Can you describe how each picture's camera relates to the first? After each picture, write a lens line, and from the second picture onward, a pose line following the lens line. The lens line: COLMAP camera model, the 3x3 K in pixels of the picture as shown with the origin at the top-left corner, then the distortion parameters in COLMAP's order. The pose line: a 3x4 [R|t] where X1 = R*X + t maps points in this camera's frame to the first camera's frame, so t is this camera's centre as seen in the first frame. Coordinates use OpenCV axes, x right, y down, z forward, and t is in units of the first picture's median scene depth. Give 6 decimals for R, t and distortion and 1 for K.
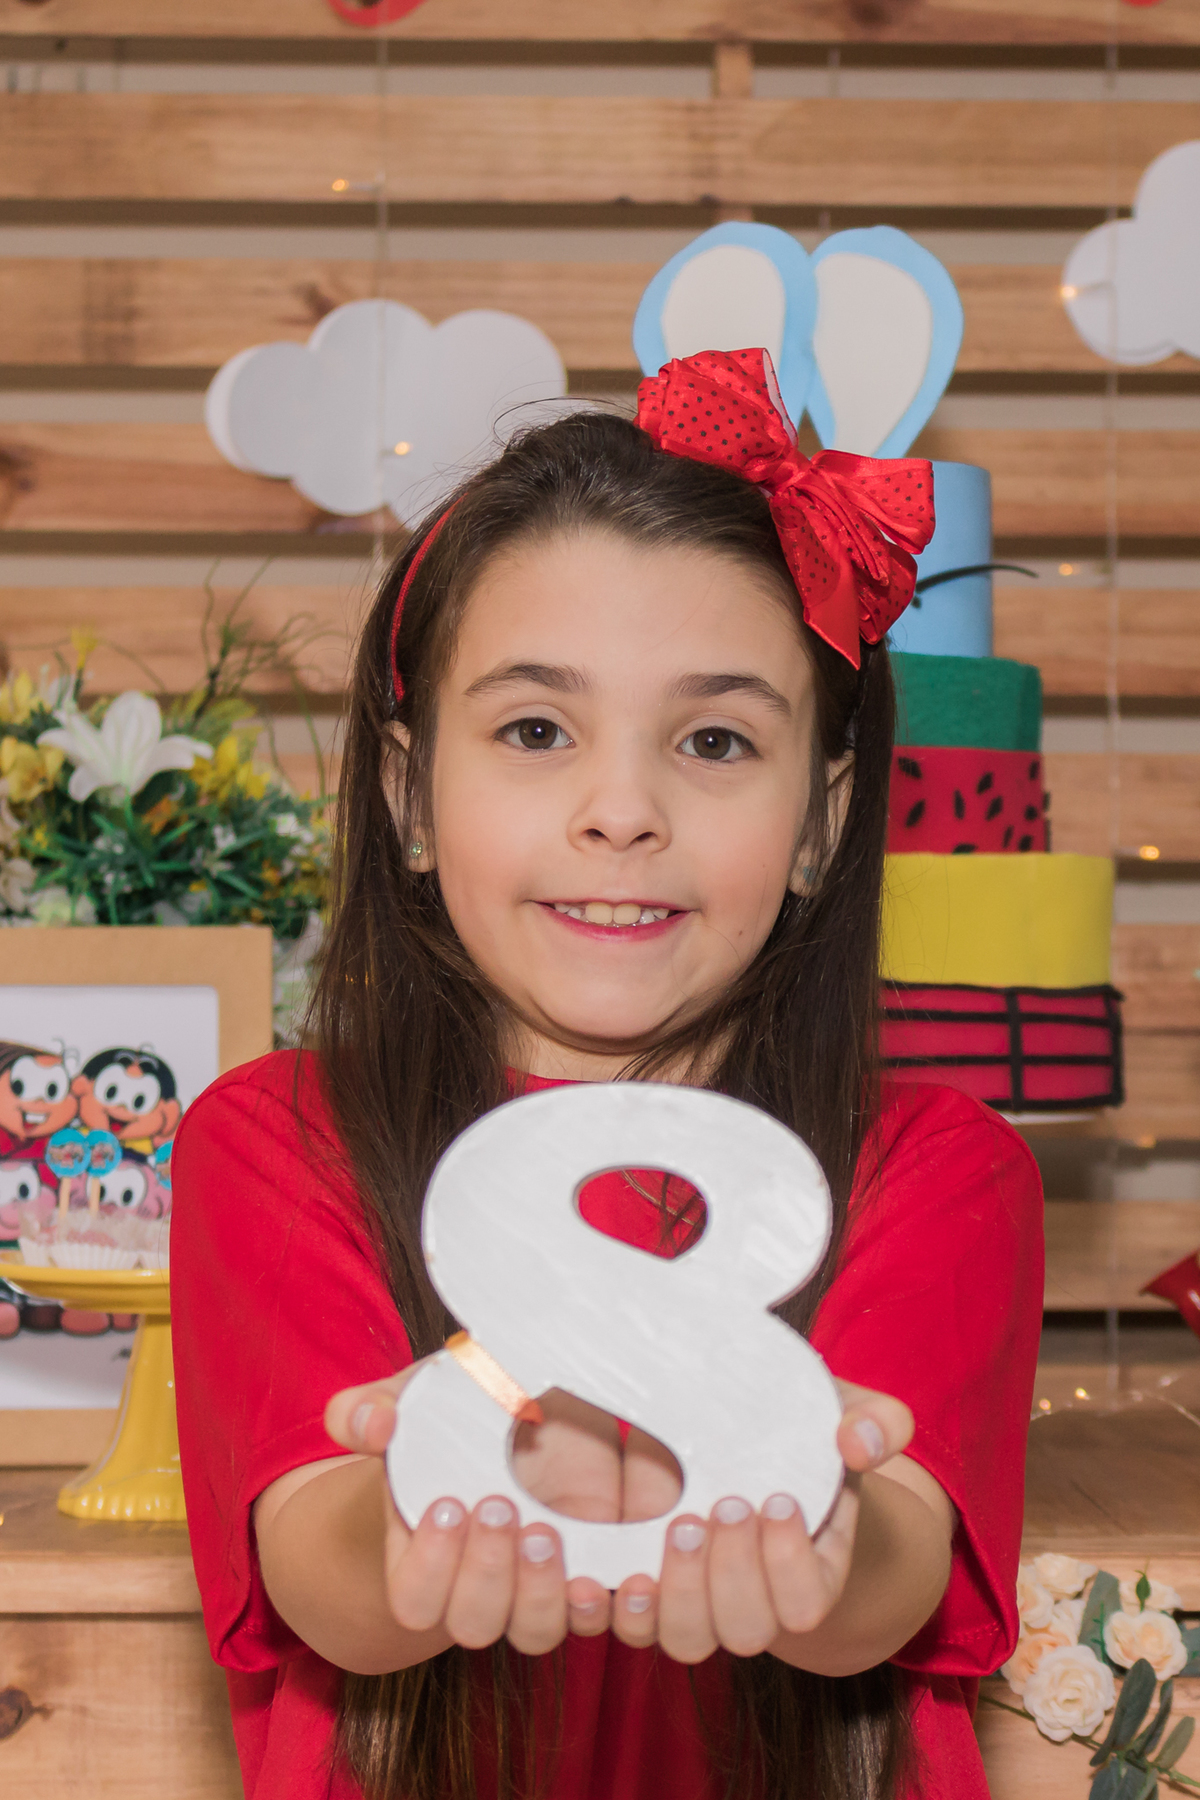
lens RADIAL K [[5239.3, 0, 670.8], [0, 5239.3, 899.2], [0, 0, 1]] dist [0.018294, 0.490760]
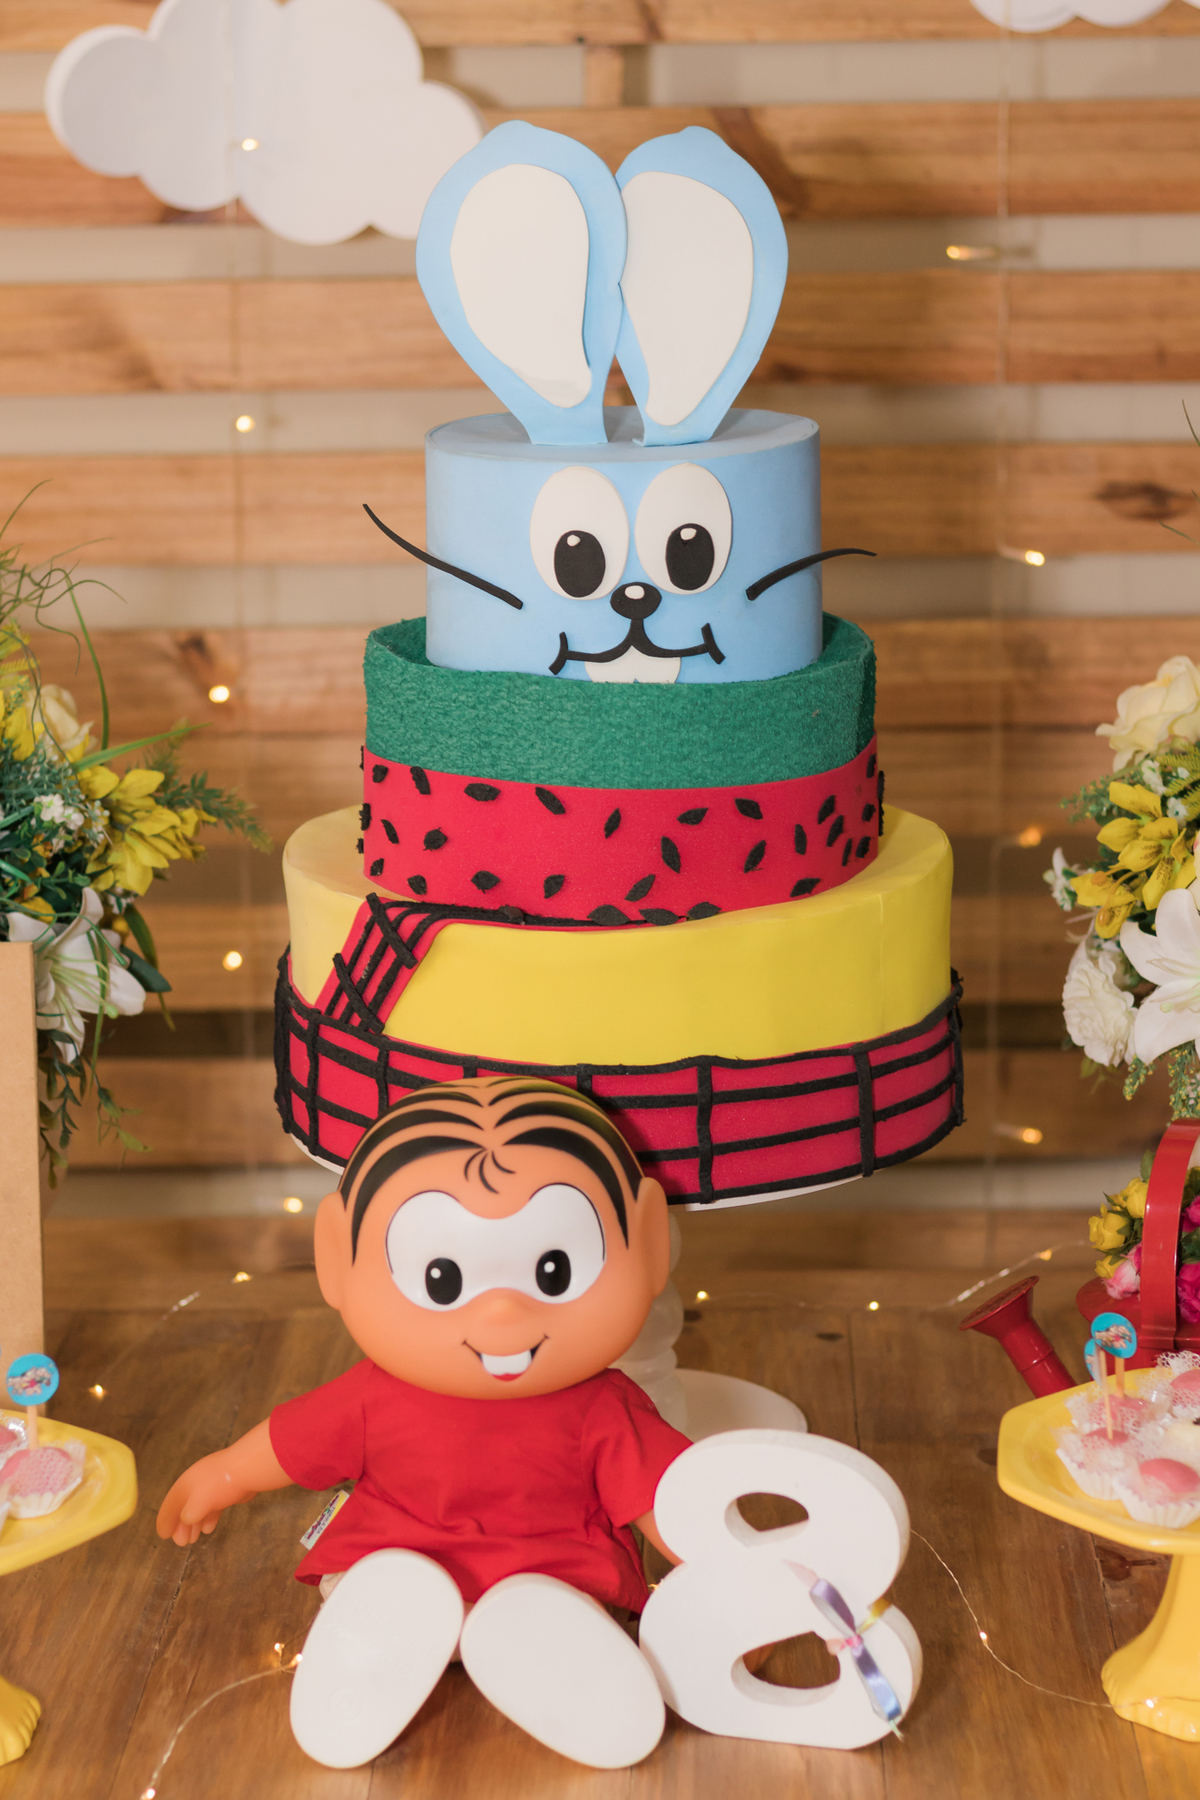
lens RADIAL K [[4401.5, 0, 598.2], [0, 4401.5, 902.4], [0, 0, 1]] dist [-0.000643, 0.666665]
pose [[0.999066, -0.002604, -0.043138, 0.045437], [0.013760, 0.965403, 0.260399, -0.159404], [0.040967, -0.260749, 0.964537, 0.196678]]
